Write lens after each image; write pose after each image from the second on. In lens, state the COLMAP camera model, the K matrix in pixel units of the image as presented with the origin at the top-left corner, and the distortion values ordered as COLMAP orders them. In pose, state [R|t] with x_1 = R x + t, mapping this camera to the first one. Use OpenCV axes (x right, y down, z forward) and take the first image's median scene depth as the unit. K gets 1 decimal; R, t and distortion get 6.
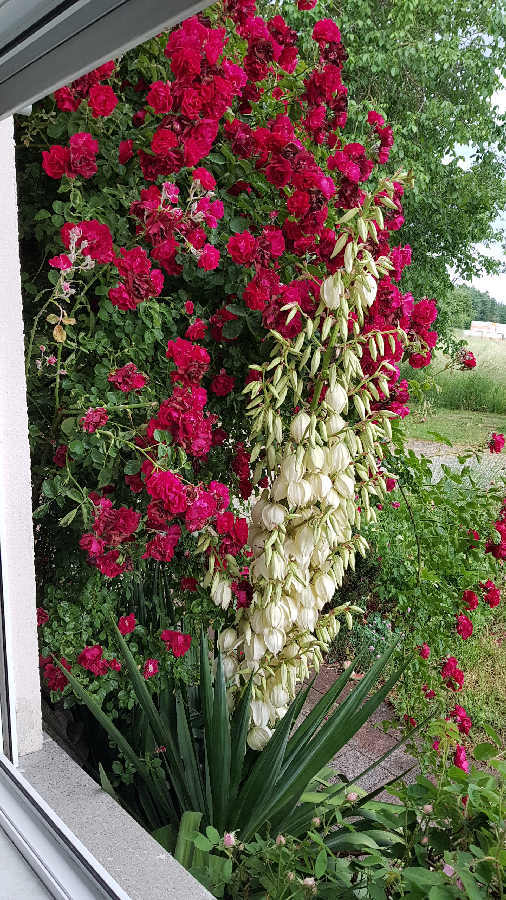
lens RADIAL K [[697.7, 0, 257.7], [0, 697.7, 461.3], [0, 0, 1]] dist [0.085945, -0.169847]
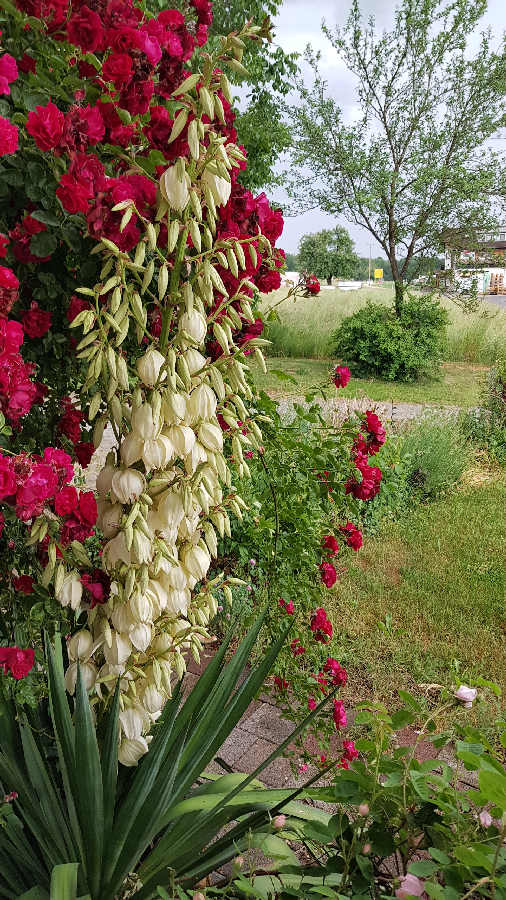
lens RADIAL K [[697.7, 0, 257.7], [0, 697.7, 461.3], [0, 0, 1]] dist [0.085945, -0.169847]
pose [[0.956994, -0.112832, 0.267267, -0.044810], [0.095480, 0.992441, 0.077095, 0.005523], [-0.273945, -0.048261, 0.960534, 0.202626]]
